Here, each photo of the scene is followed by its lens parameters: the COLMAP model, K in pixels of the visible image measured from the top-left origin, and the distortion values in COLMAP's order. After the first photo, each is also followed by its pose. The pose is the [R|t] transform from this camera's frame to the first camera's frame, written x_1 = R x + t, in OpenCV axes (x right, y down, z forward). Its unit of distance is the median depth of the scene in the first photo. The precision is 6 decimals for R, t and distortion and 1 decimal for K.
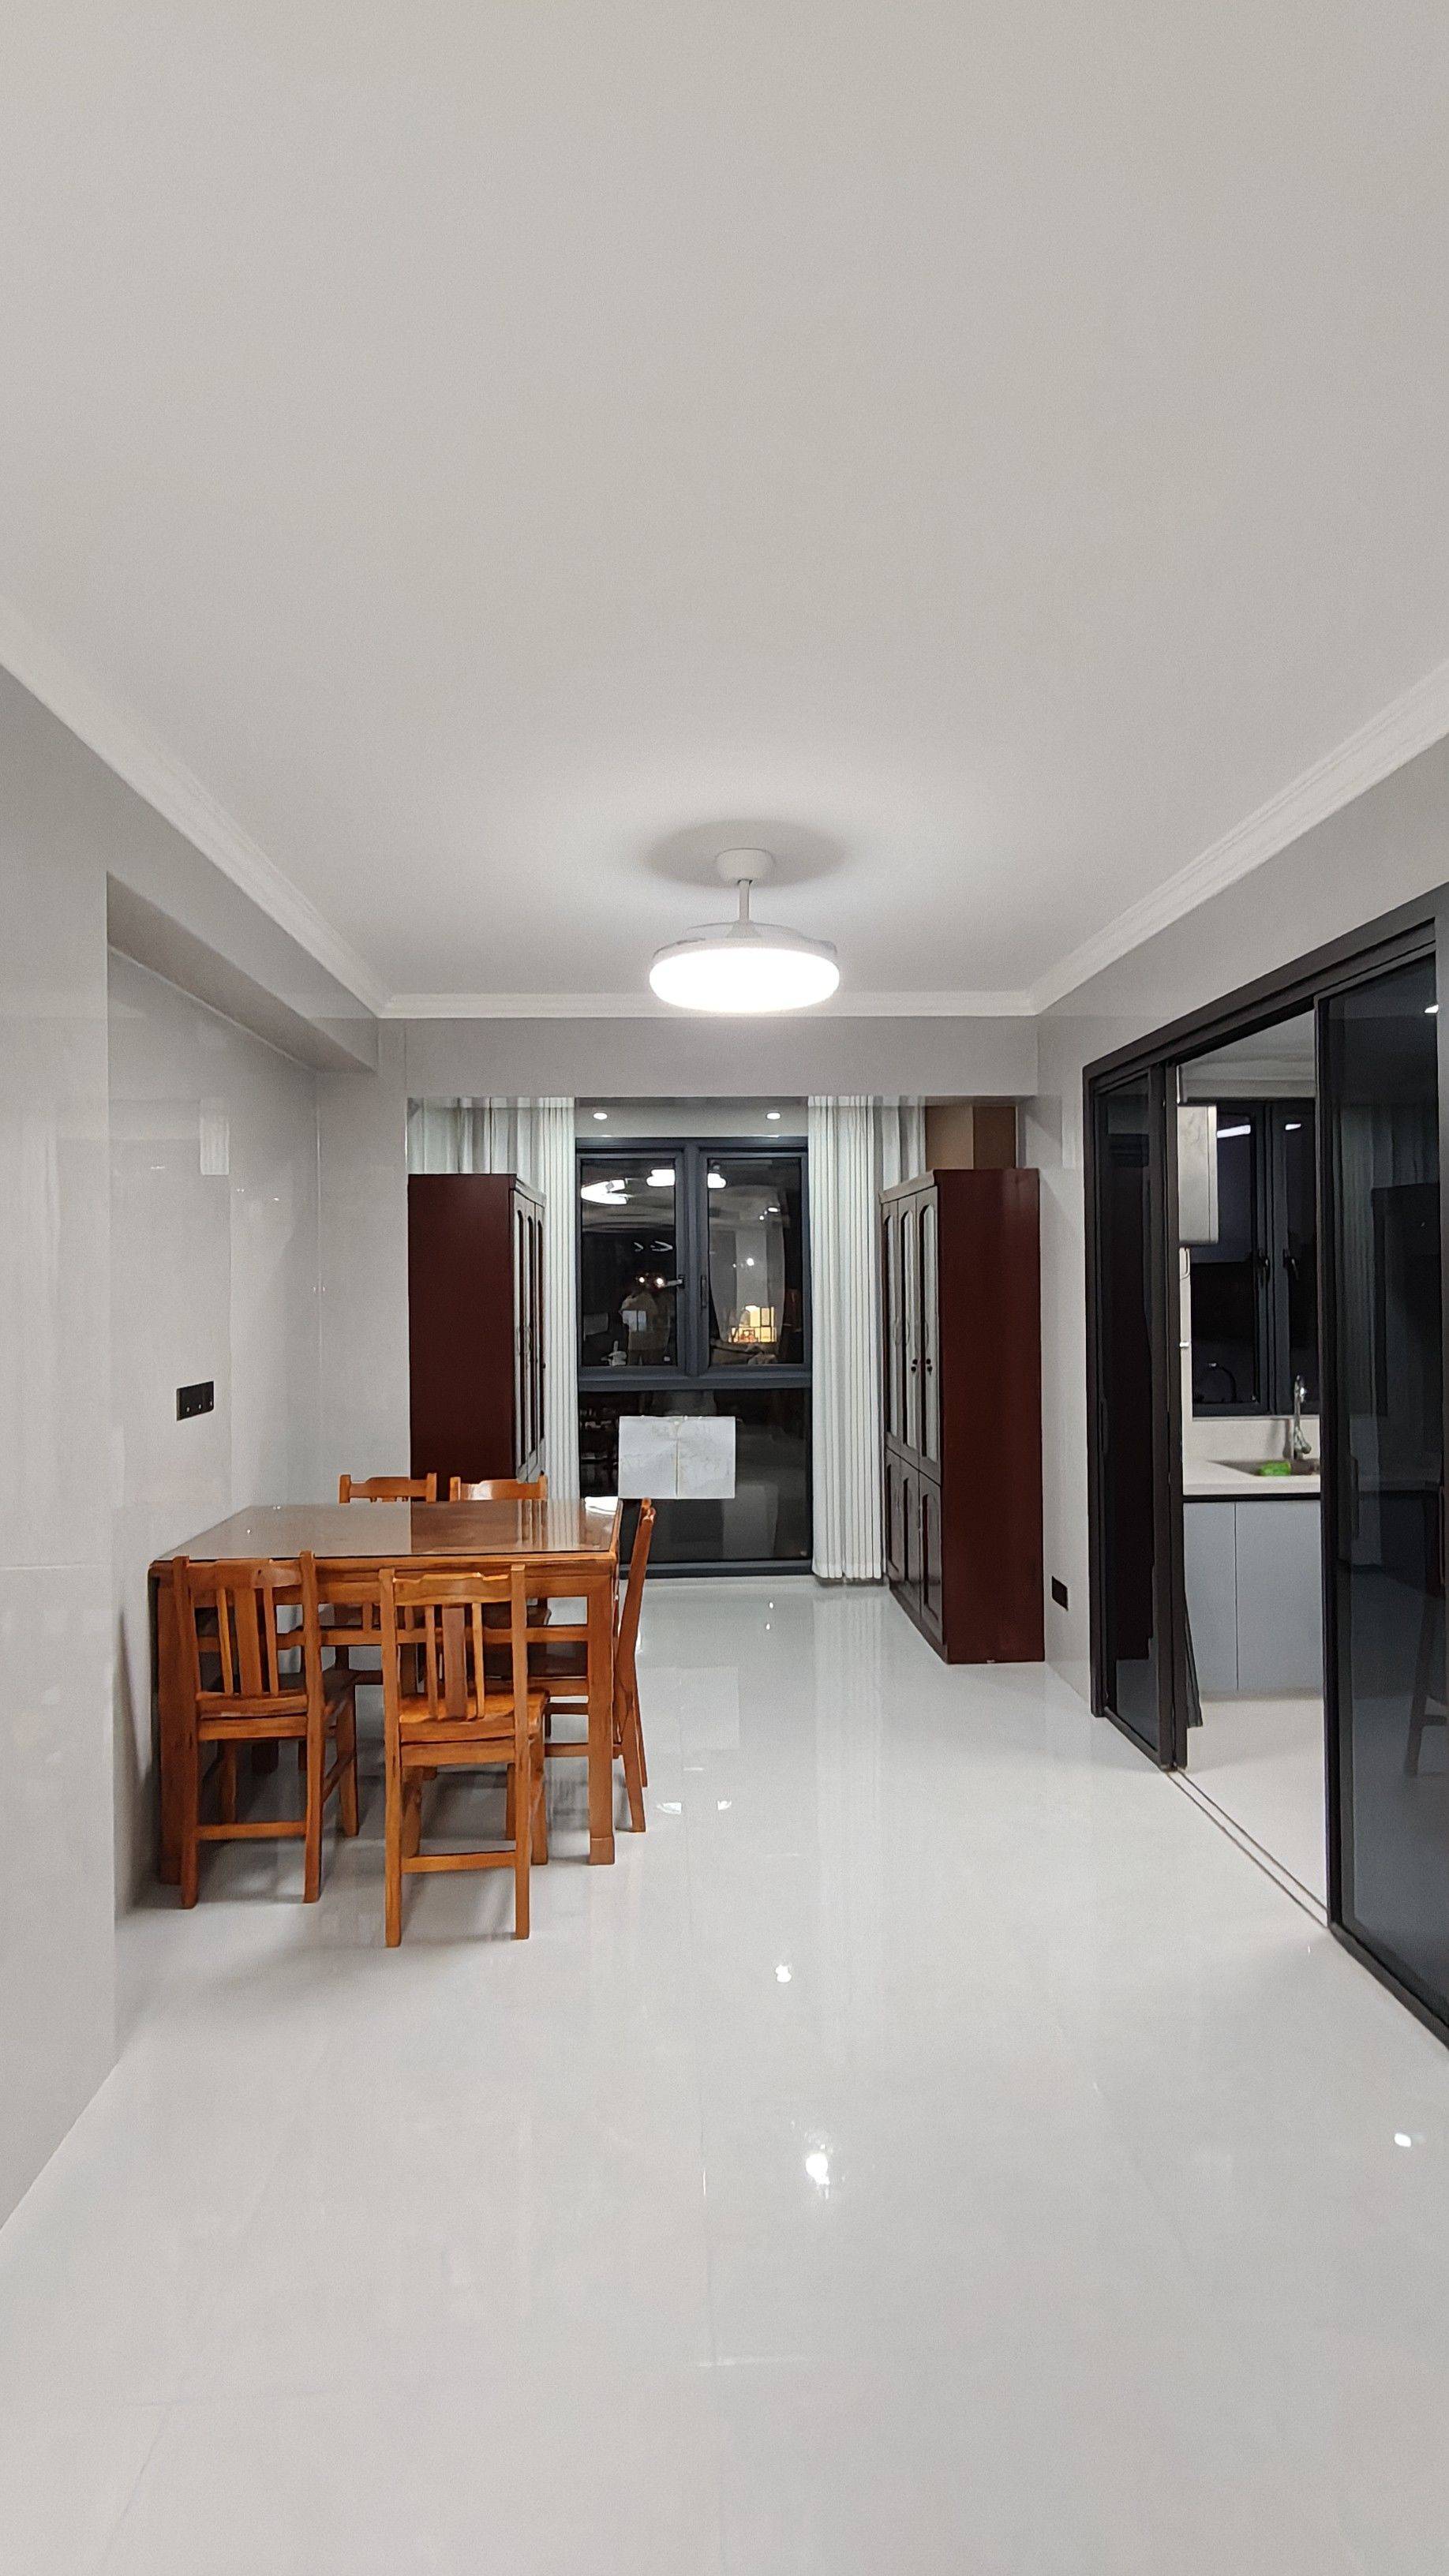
lens RADIAL K [[1200.4, 0, 717.0], [0, 1200.4, 1301.2], [0, 0, 1]] dist [0.012758, -0.000257]
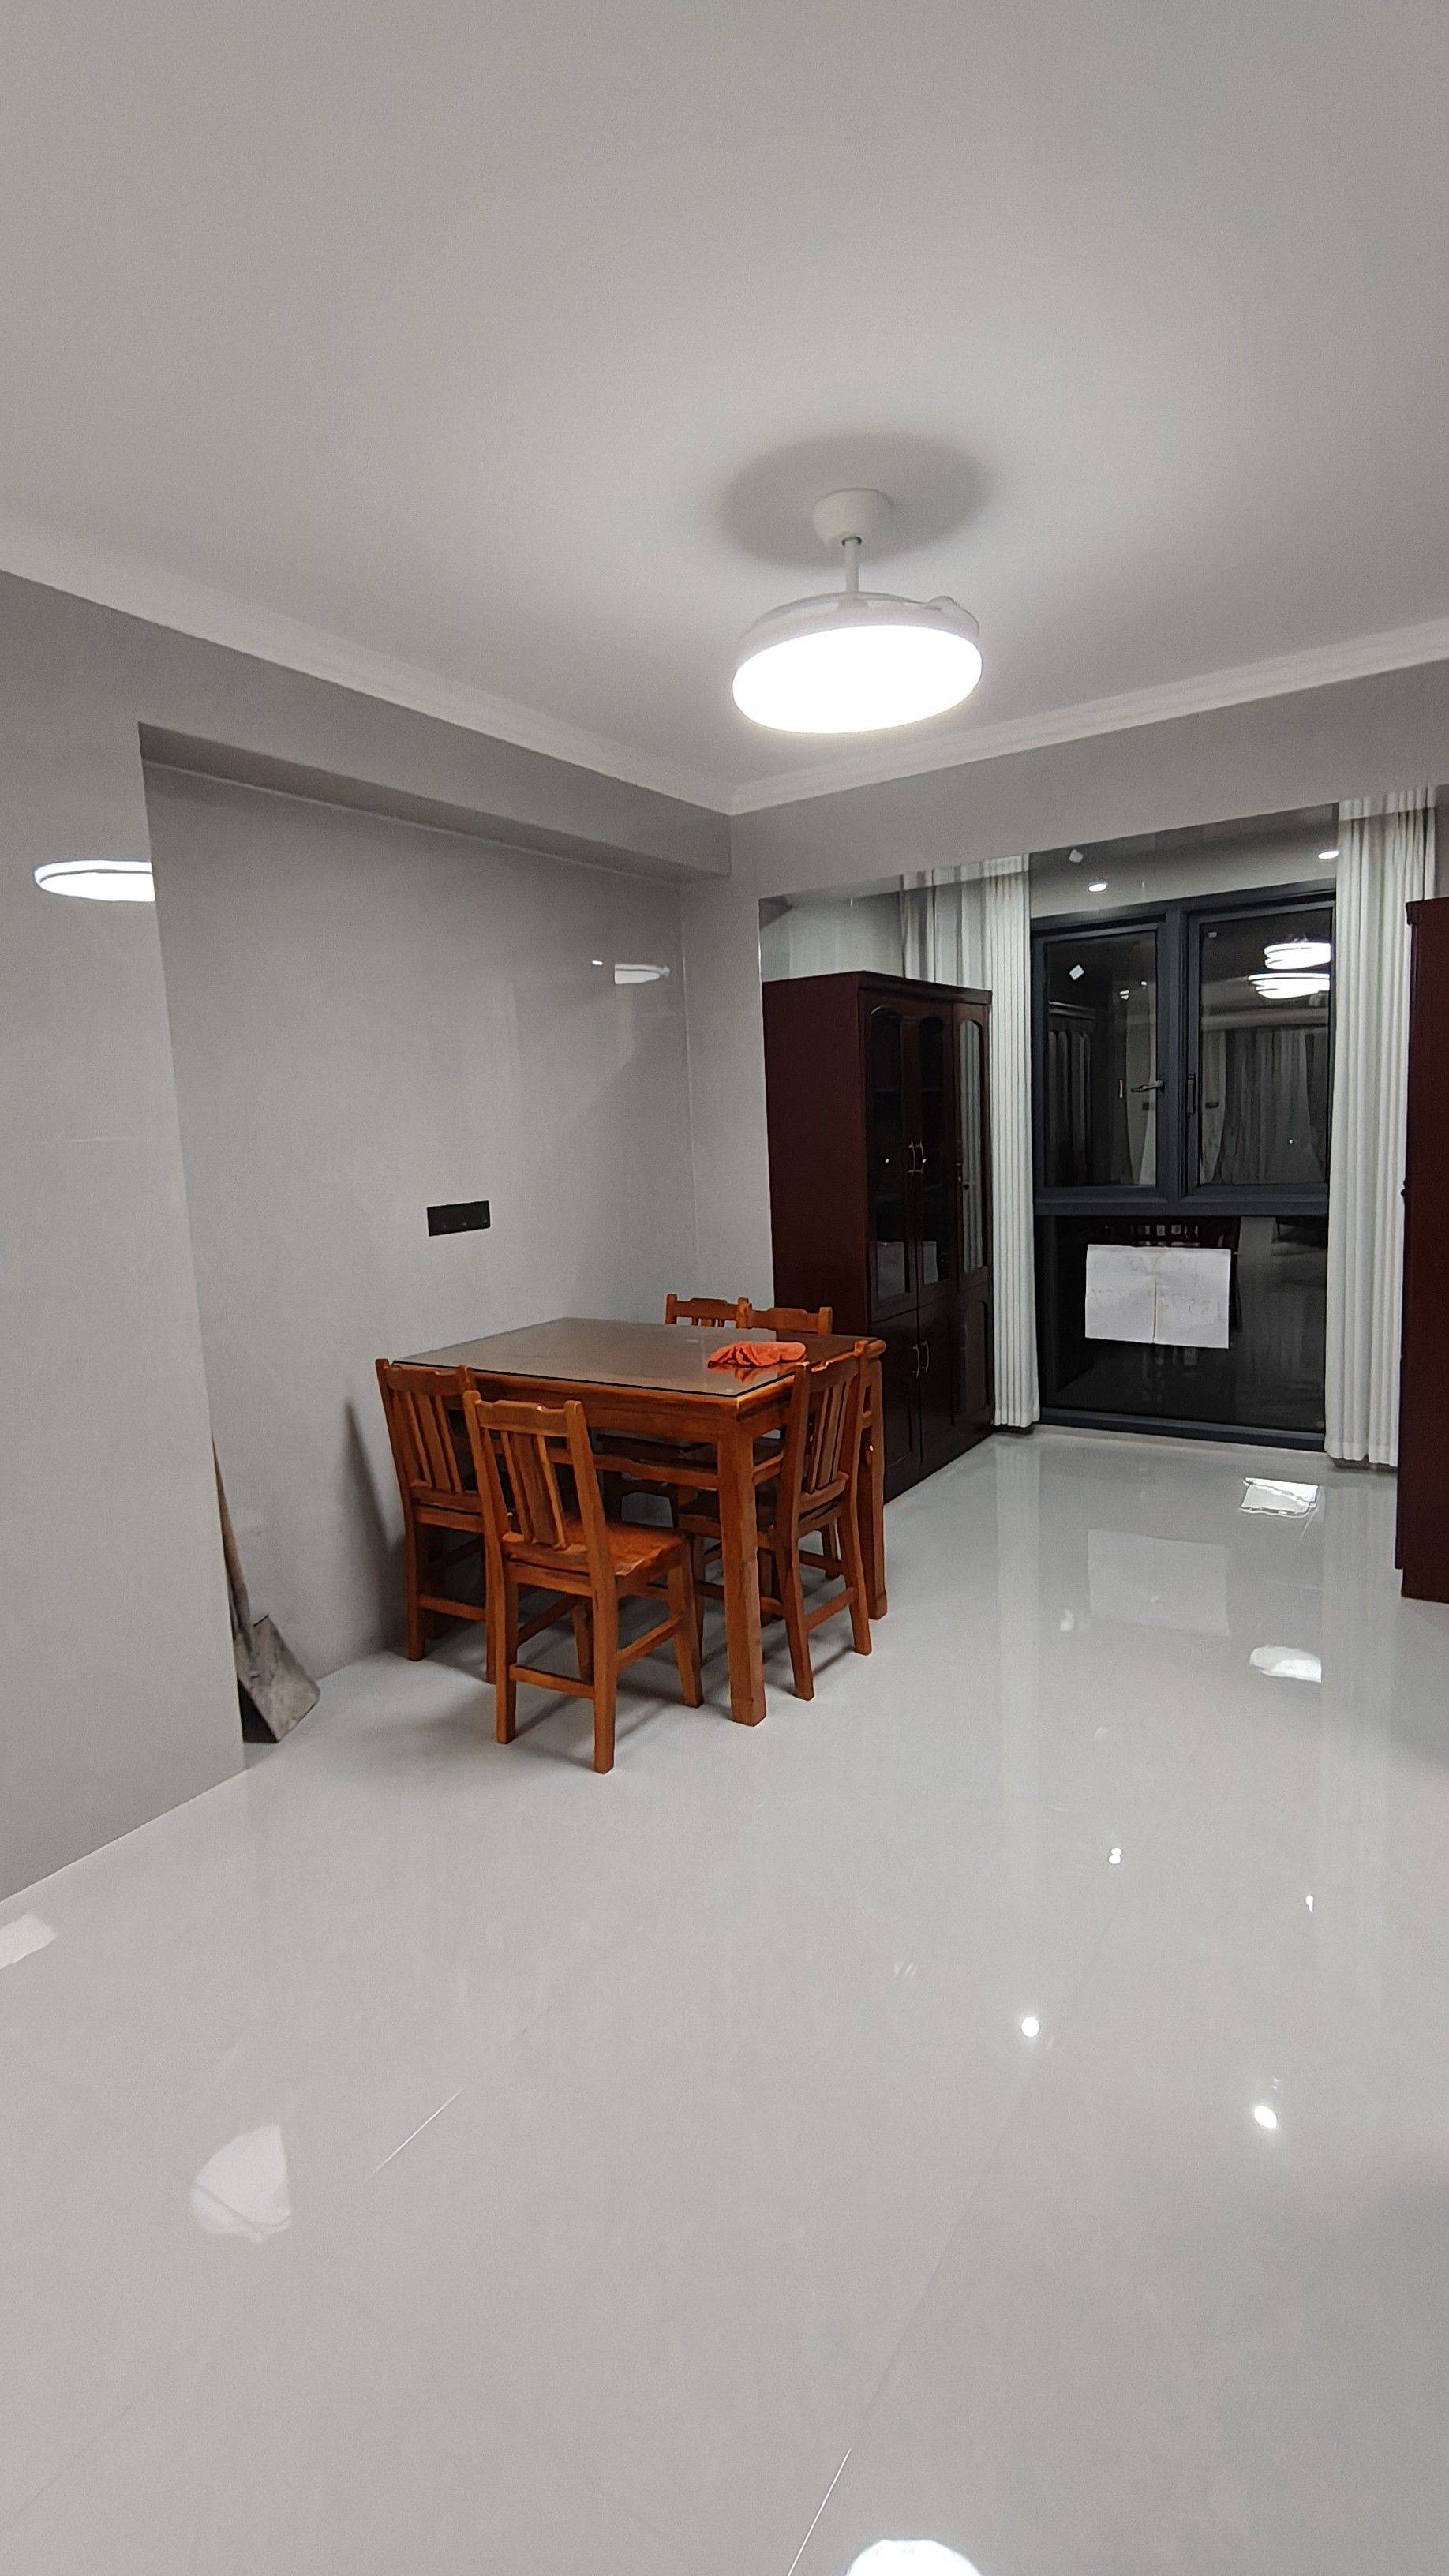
lens RADIAL K [[1200.4, 0, 717.0], [0, 1200.4, 1301.2], [0, 0, 1]] dist [0.012758, -0.000257]
pose [[0.807951, 0.061254, -0.586057, 0.314197], [0.028952, 0.989254, 0.143309, 0.006527], [0.588538, -0.132754, 0.797496, 0.215585]]
